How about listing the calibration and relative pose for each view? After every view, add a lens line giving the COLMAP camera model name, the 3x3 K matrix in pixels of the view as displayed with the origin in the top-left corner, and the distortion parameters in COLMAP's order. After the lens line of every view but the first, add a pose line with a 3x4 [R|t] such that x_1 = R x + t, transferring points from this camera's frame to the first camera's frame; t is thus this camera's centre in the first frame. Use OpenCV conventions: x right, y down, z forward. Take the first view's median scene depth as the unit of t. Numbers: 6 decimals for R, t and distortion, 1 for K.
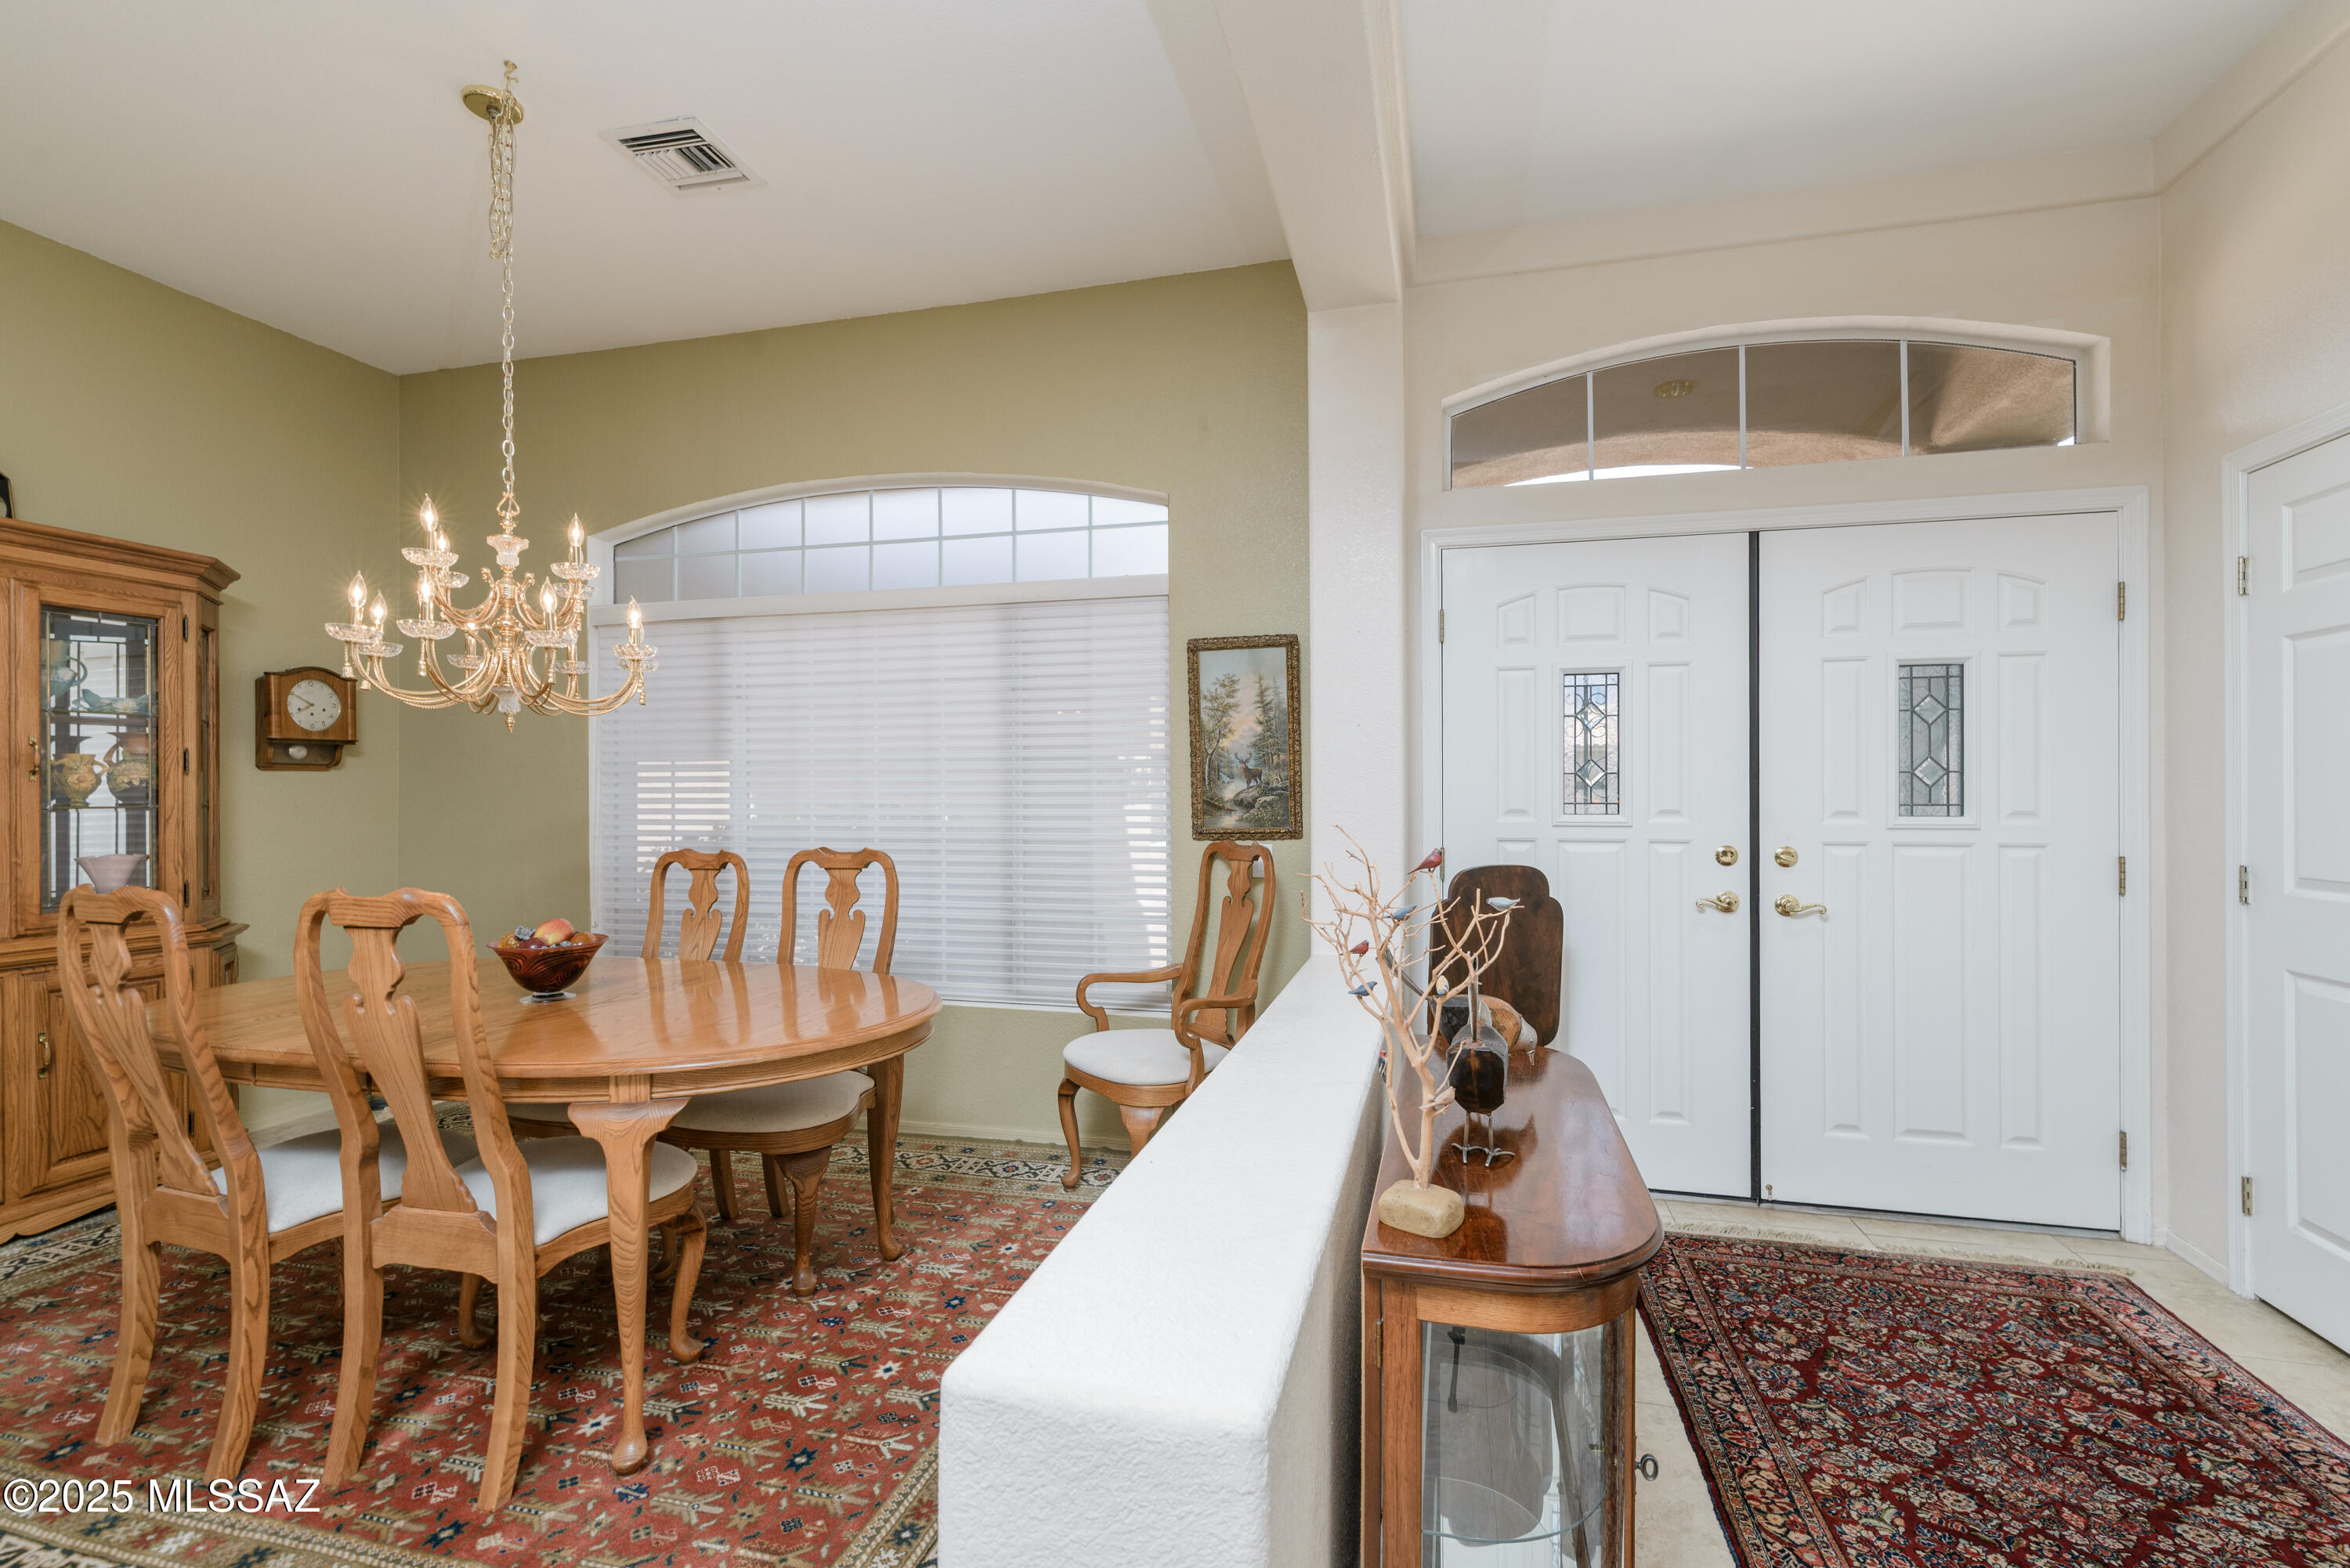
lens RADIAL K [[1020.0, 0, 1176.0], [0, 1020.0, 788.1], [0, 0, 1]] dist [0.002888, -0.000922]
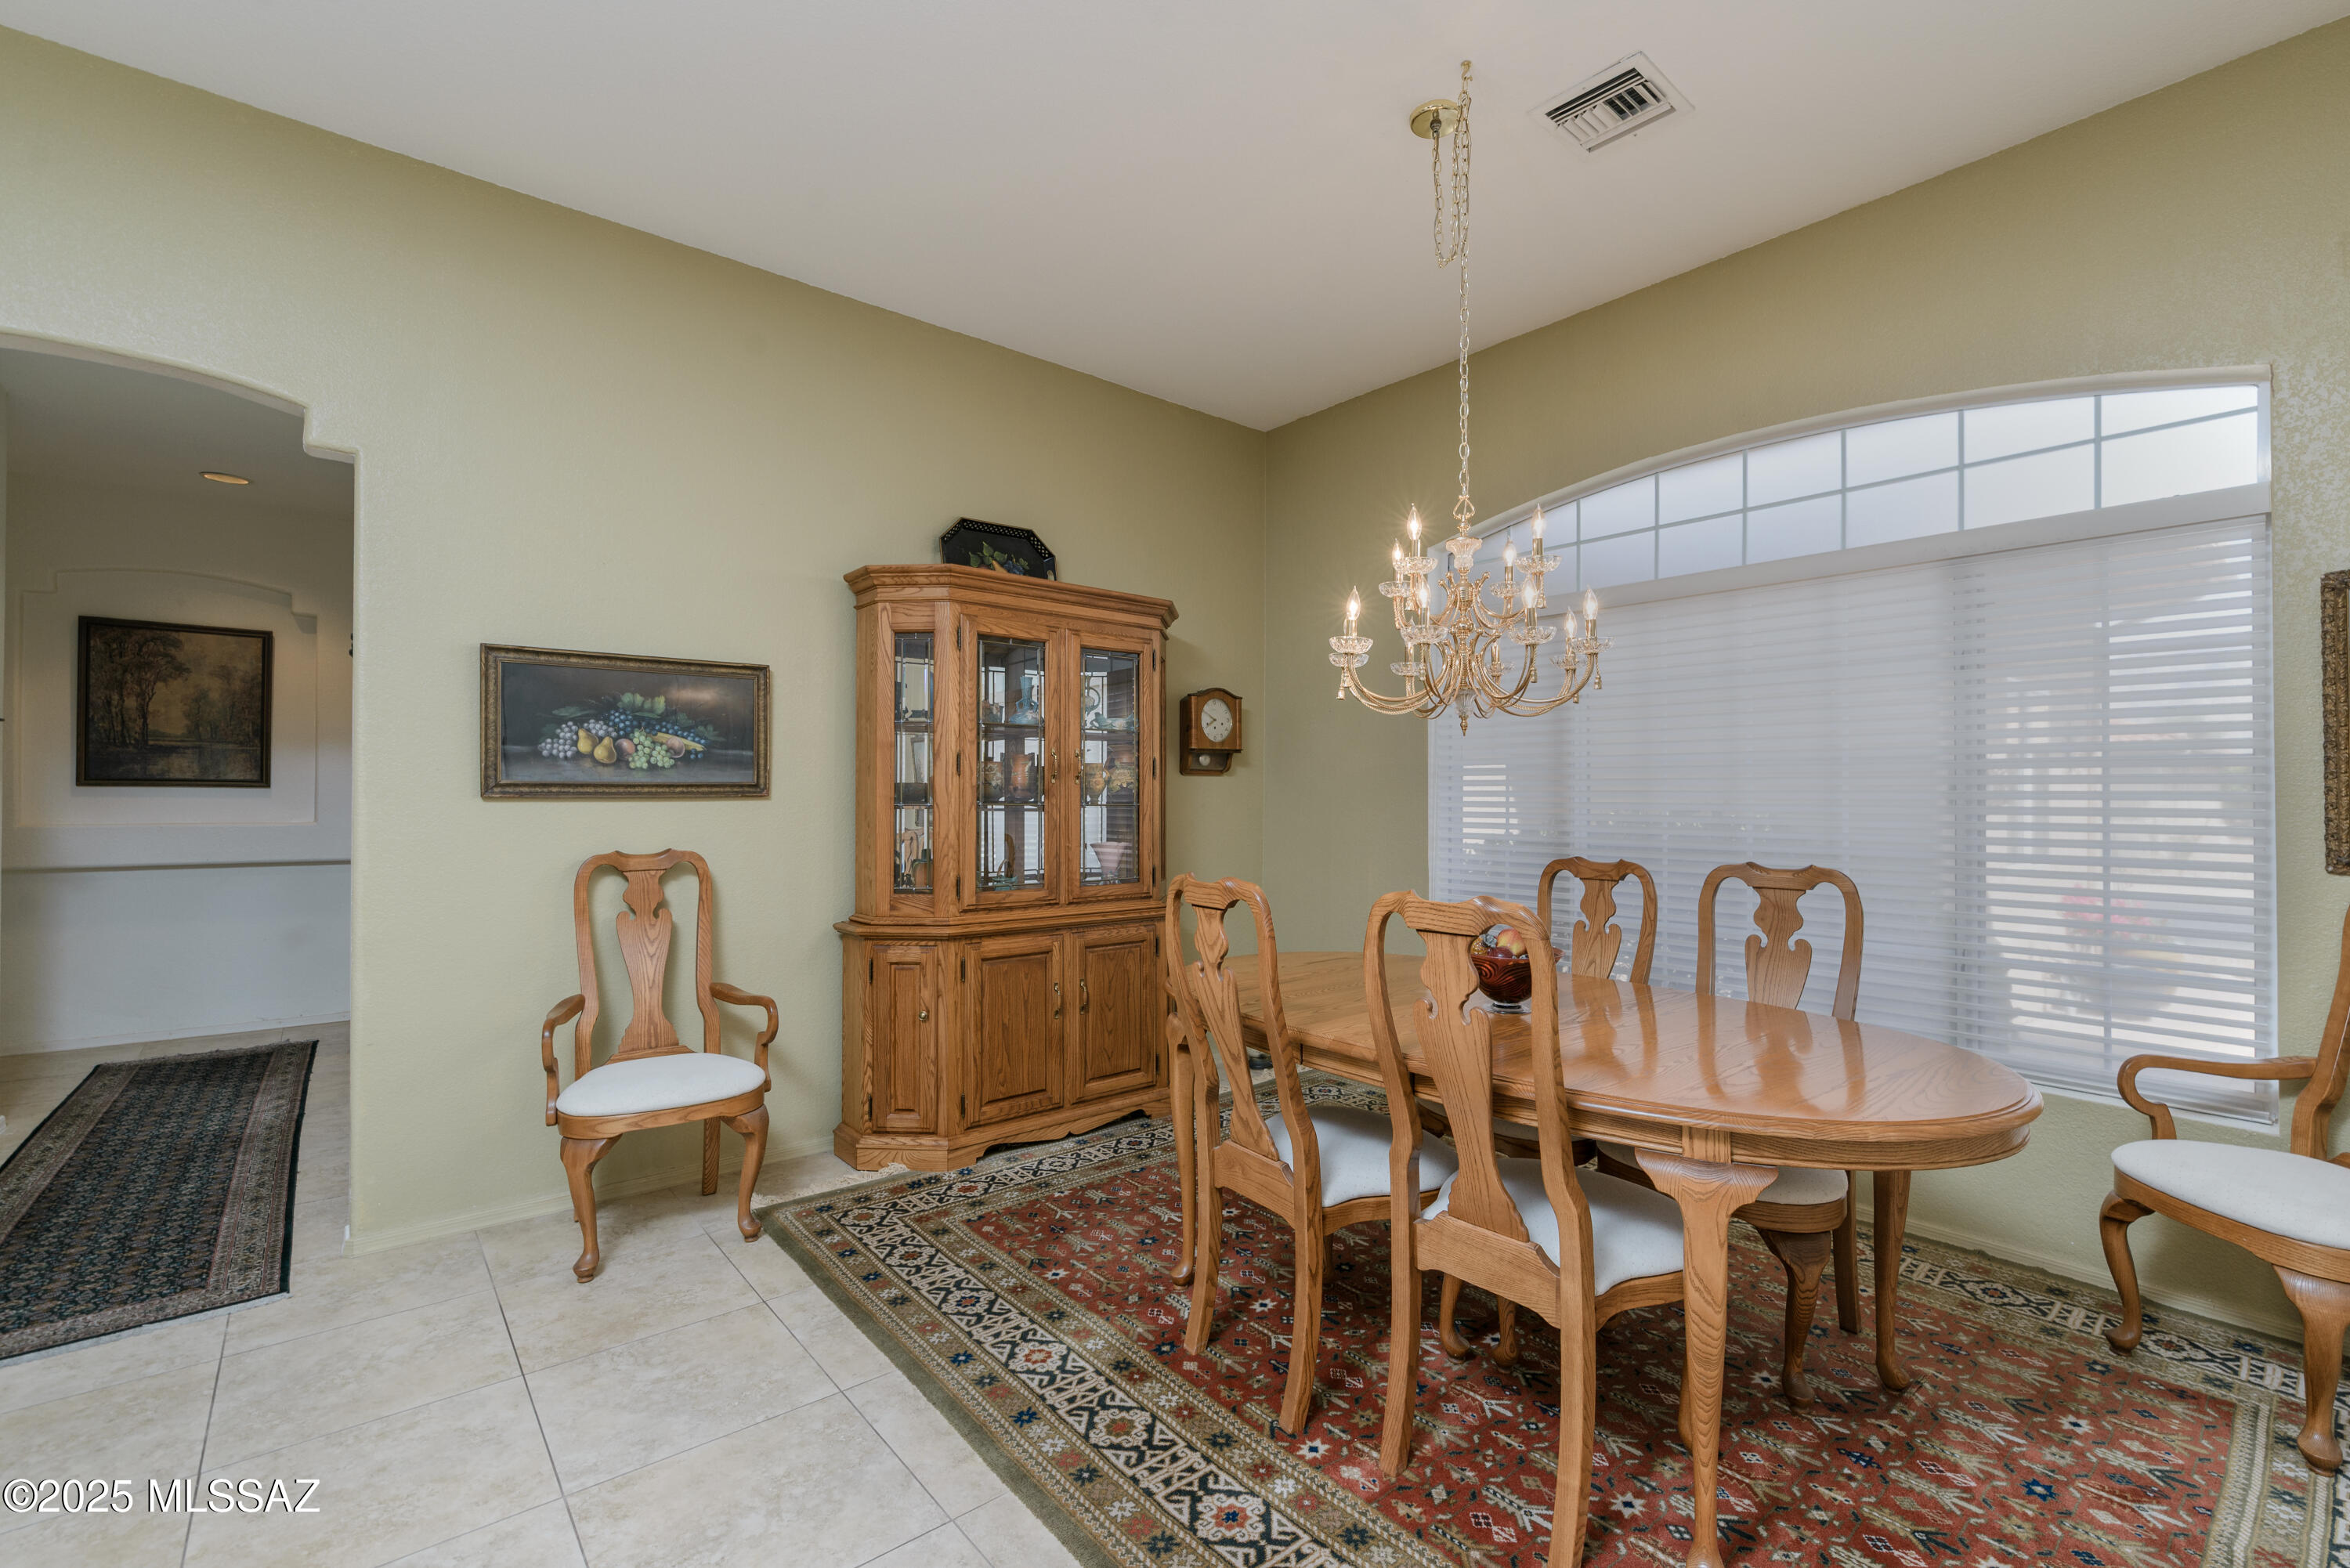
lens RADIAL K [[1020.0, 0, 1196.6], [0, 1020.0, 788.2], [0, 0, 1]] dist [0.002888, -0.000922]
pose [[0.813629, 0.003107, -0.581376, -0.228403], [-0.005009, 0.999986, -0.001666, -0.000277], [0.581363, 0.004268, 0.813633, 0.032355]]
